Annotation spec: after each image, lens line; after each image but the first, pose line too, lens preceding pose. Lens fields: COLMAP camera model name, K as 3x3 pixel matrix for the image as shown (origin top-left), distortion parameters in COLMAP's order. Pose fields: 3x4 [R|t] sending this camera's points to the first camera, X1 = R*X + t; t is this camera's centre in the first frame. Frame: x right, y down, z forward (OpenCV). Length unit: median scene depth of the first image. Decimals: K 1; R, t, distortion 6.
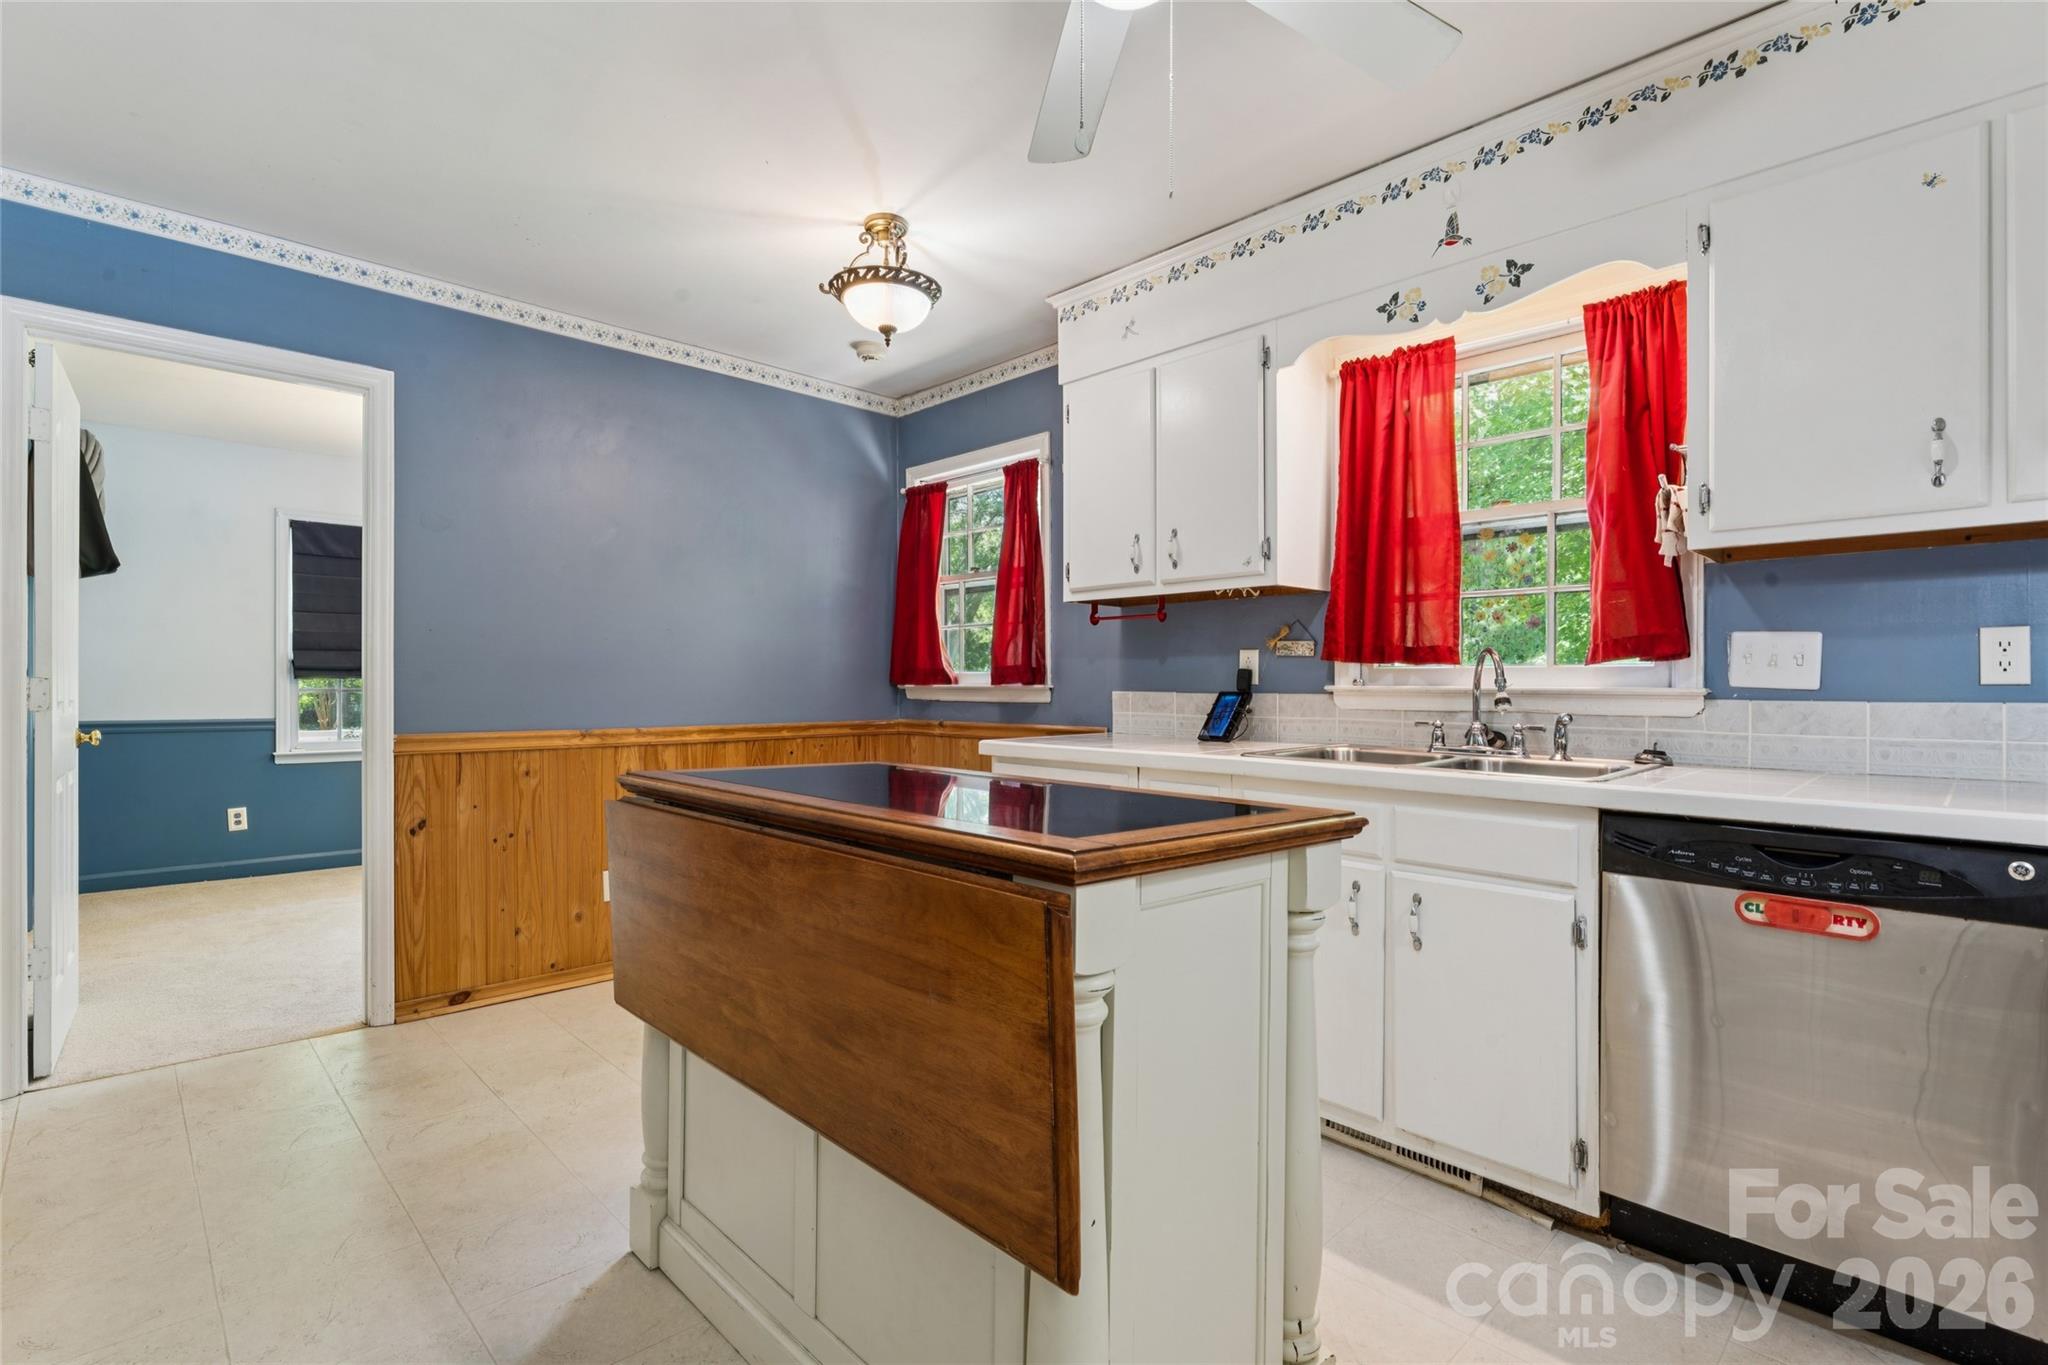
lens RADIAL K [[954.8, 0, 1026.4], [0, 954.8, 690.0], [0, 0, 1]] dist [-0.001490, -0.000009]
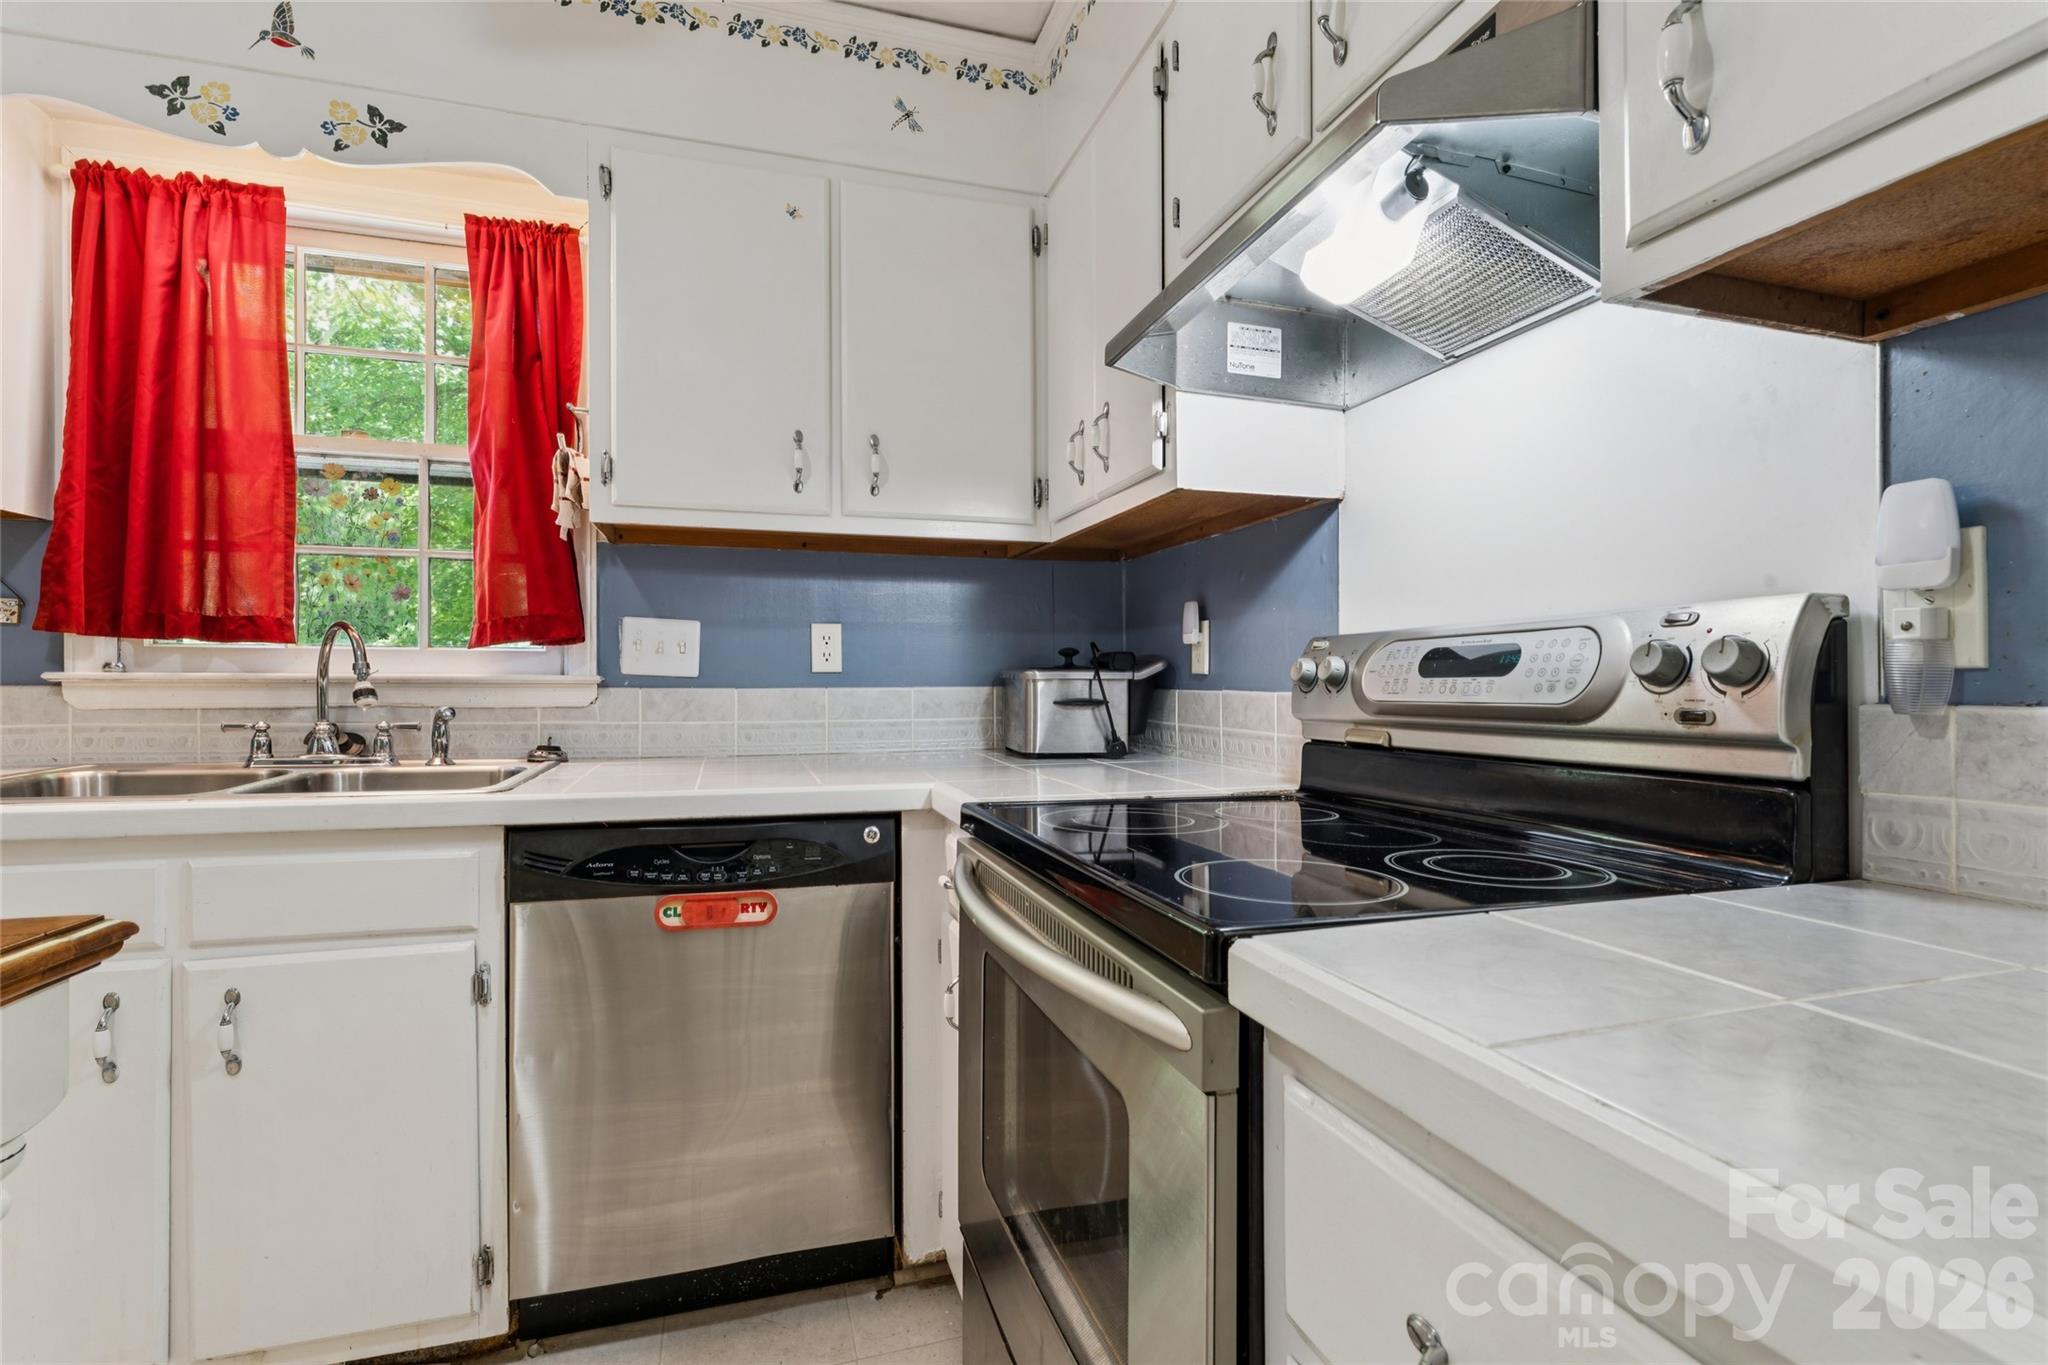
lens RADIAL K [[954.8, 0, 1025.0], [0, 954.8, 680.2], [0, 0, 1]] dist [-0.001490, -0.000009]
pose [[0.456907, -0.005322, 0.889499, 0.068728], [0.003887, 0.999985, 0.003986, 0.000349], [-0.889506, 0.001636, 0.456920, 0.194146]]
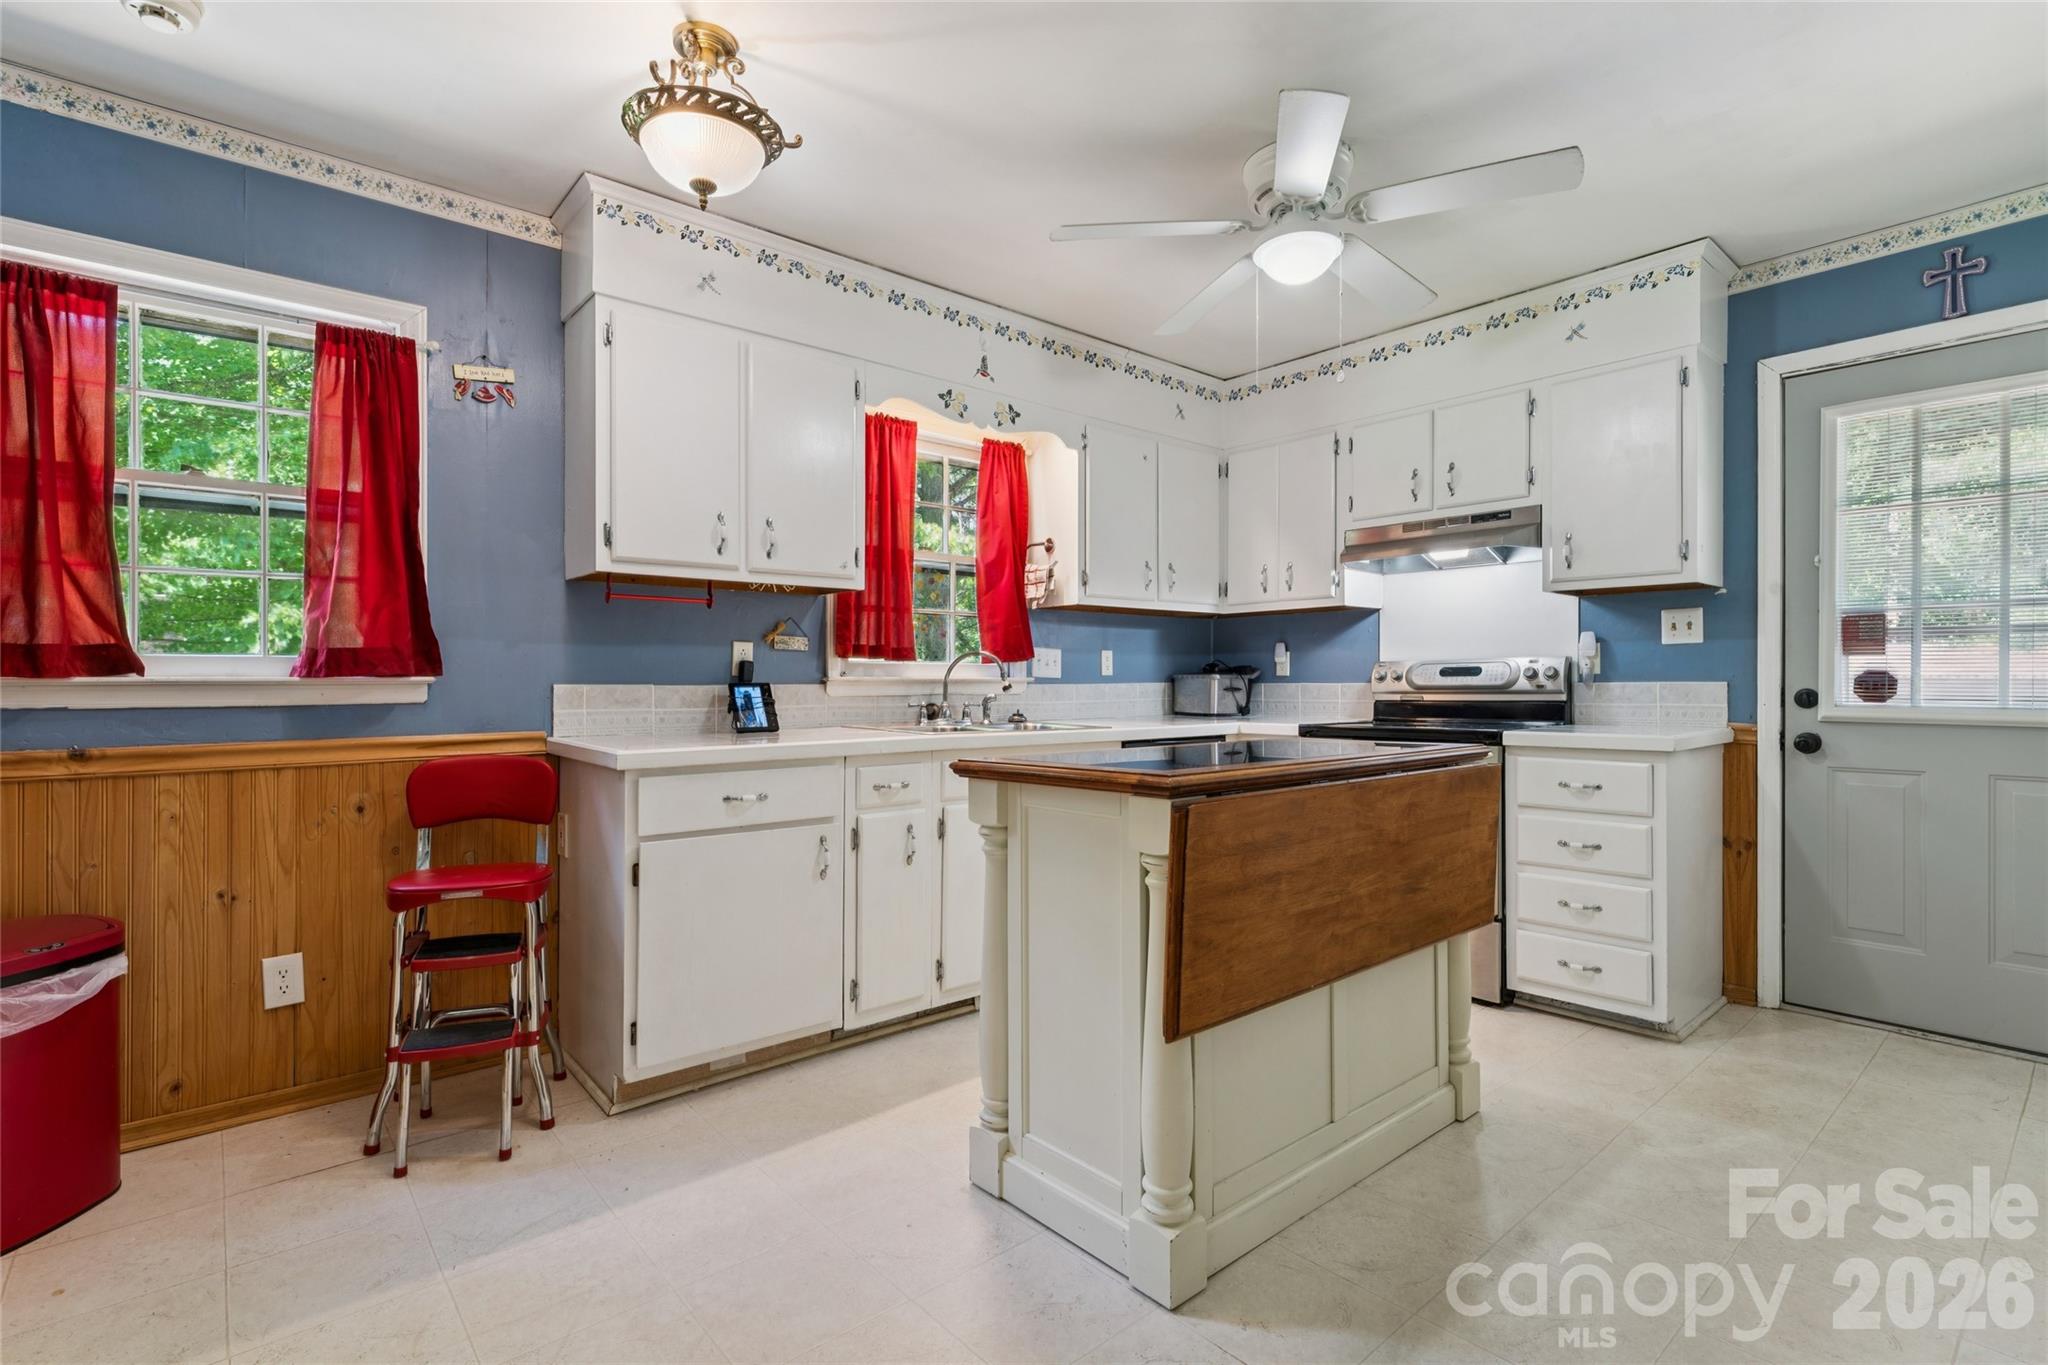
lens RADIAL K [[954.8, 0, 1030.2], [0, 954.8, 688.3], [0, 0, 1]] dist [-0.001490, -0.000009]
pose [[0.058606, -0.013057, 0.998196, -1.031207], [0.007250, 0.999894, 0.012654, -0.004322], [-0.998255, 0.006495, 0.058694, 0.852083]]
